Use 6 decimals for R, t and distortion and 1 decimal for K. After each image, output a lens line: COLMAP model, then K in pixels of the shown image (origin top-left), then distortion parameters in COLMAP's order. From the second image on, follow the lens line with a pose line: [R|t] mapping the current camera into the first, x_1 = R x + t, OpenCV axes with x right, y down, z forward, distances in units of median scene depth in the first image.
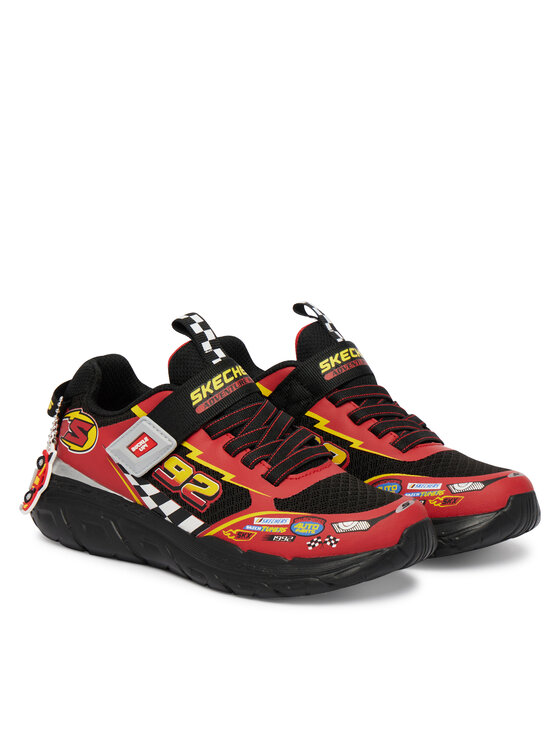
lens RADIAL K [[1775.2, 0, 280.0], [0, 1775.2, 373.0], [0, 0, 1]] dist [0.552108, 0.016370]
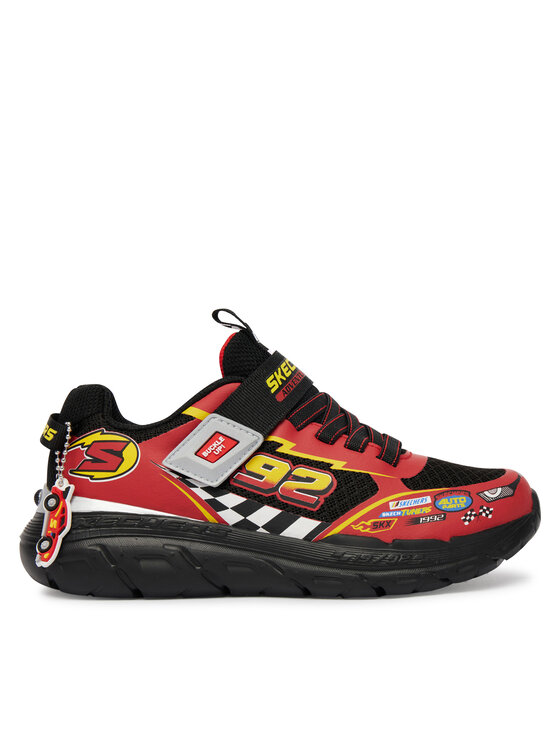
lens RADIAL K [[959.3, 0, 280.0], [0, 959.3, 373.0], [0, 0, 1]] dist [0.007760, 0.003537]
pose [[0.857797, -0.035269, 0.512777, -0.283069], [0.153775, 0.969558, -0.190556, 0.097728], [-0.490446, 0.242310, 0.837107, 0.609780]]
